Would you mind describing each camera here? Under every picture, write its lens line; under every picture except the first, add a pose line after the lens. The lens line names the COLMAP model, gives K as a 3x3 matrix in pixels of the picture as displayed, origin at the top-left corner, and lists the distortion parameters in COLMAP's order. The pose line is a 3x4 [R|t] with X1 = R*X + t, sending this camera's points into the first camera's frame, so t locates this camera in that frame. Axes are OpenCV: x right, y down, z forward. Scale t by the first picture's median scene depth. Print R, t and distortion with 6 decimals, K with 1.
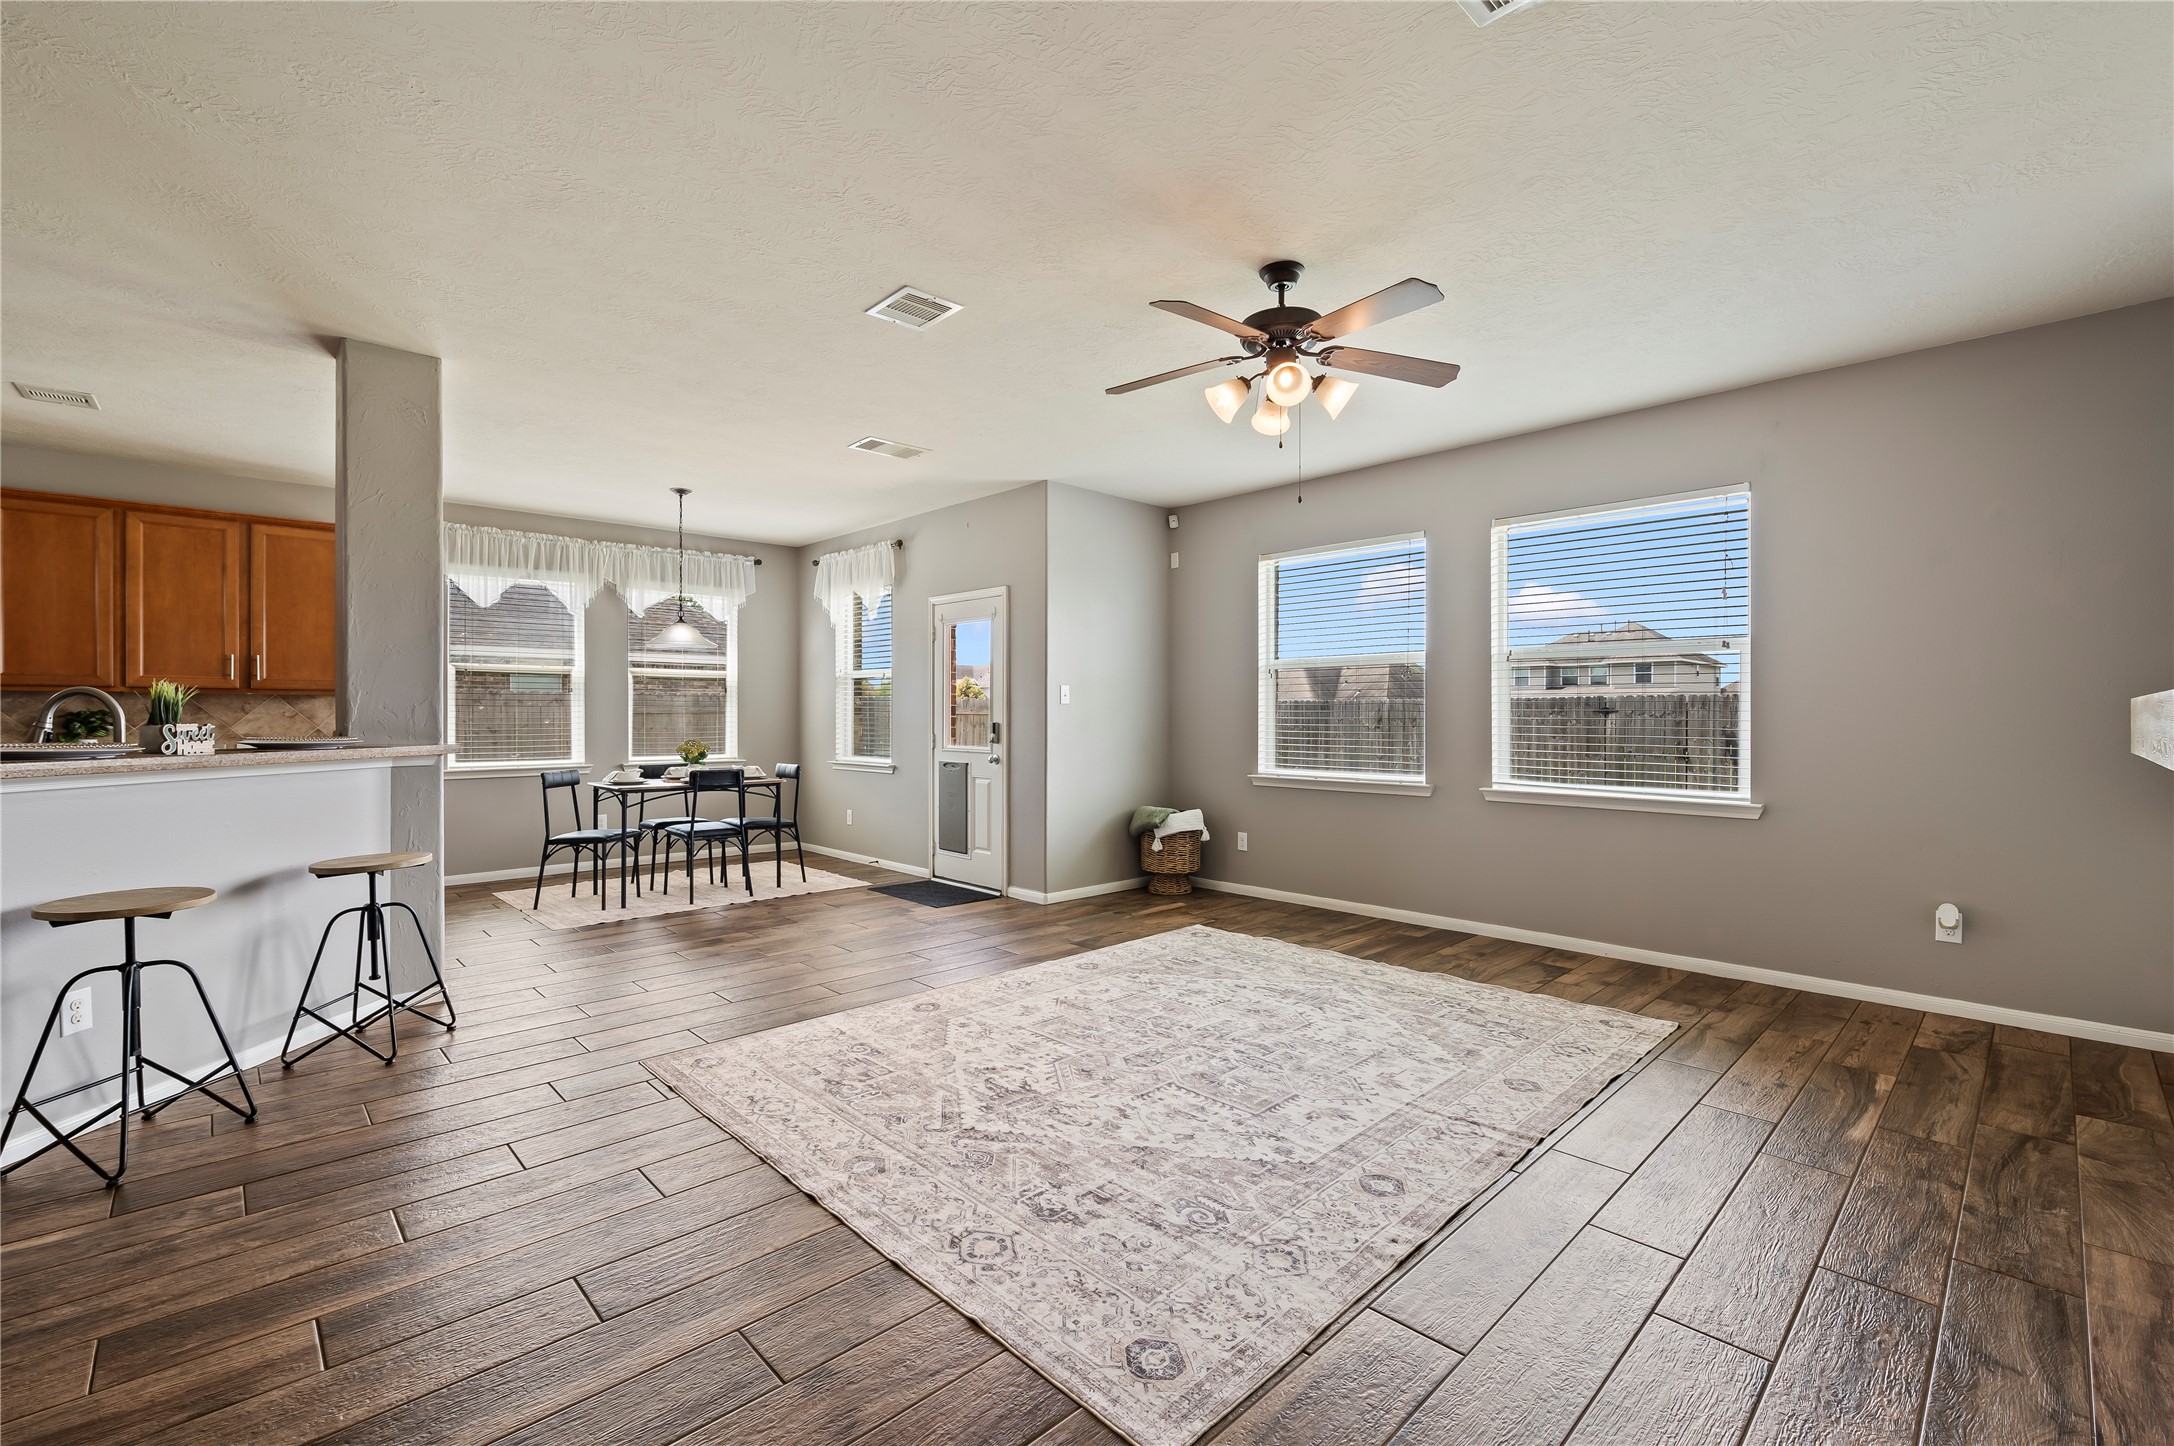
lens RADIAL K [[941.2, 0, 992.0], [0, 941.2, 702.5], [0, 0, 1]] dist [-0.004778, -0.000123]
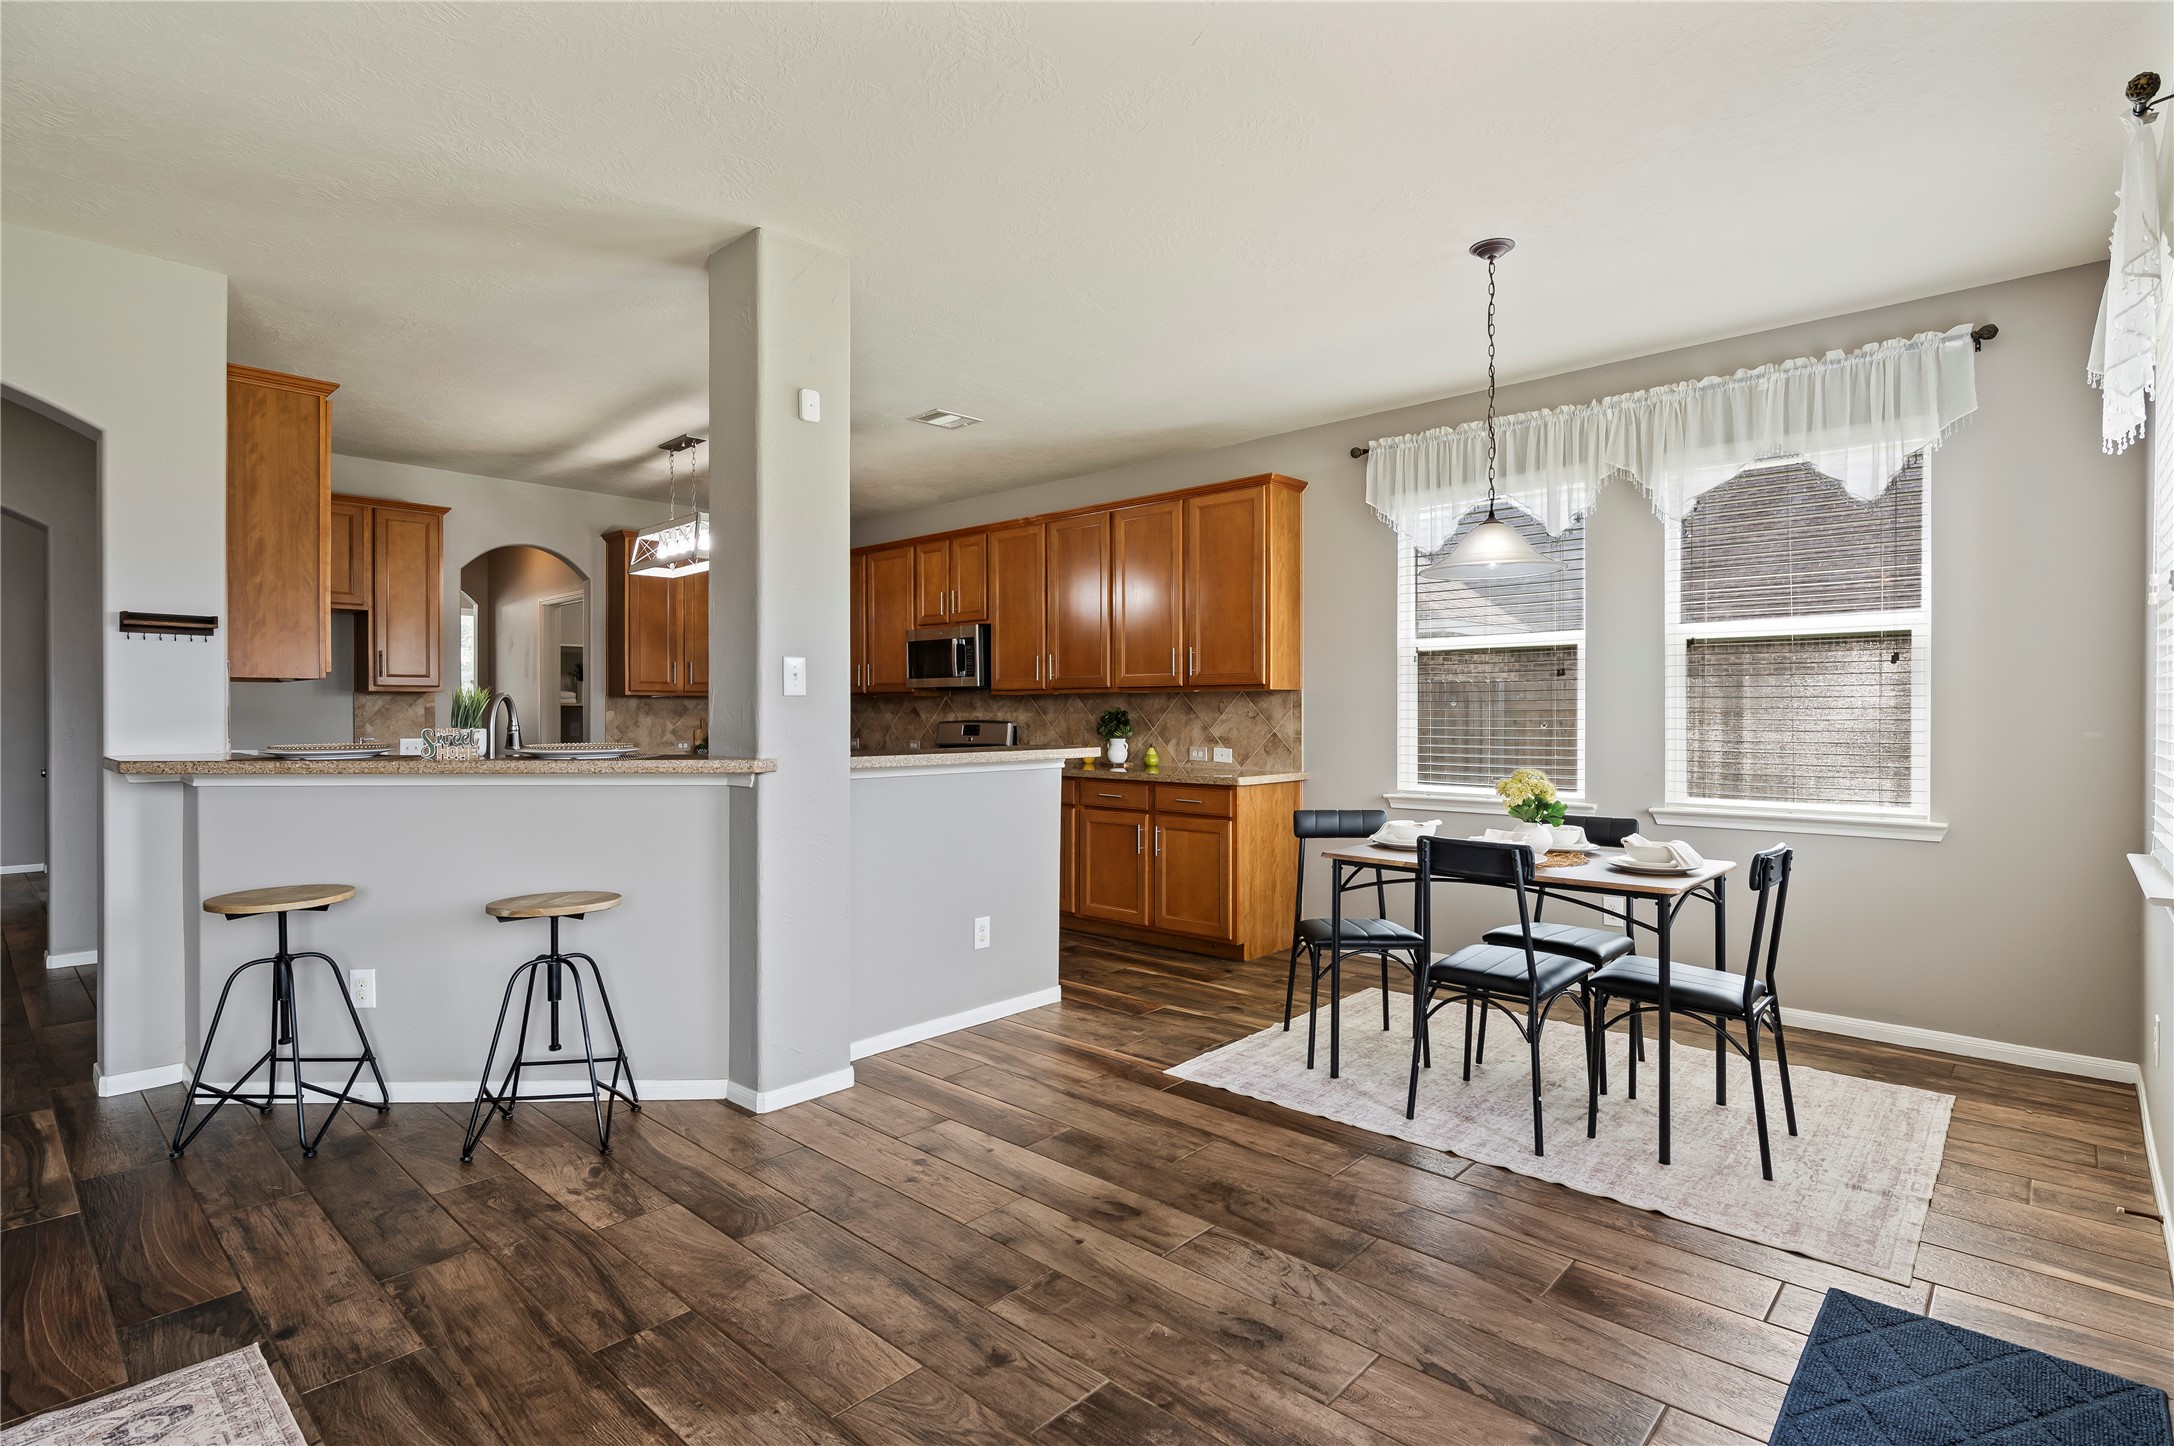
lens RADIAL K [[1059.9, 0, 1205.9], [0, 1059.9, 728.3], [0, 0, 1]] dist [-0.014148, 0.000473]
pose [[0.167730, 0.015694, -0.985708, 0.186652], [0.013388, 0.999745, 0.018196, 0.007202], [0.985742, -0.016248, 0.167477, 0.809276]]
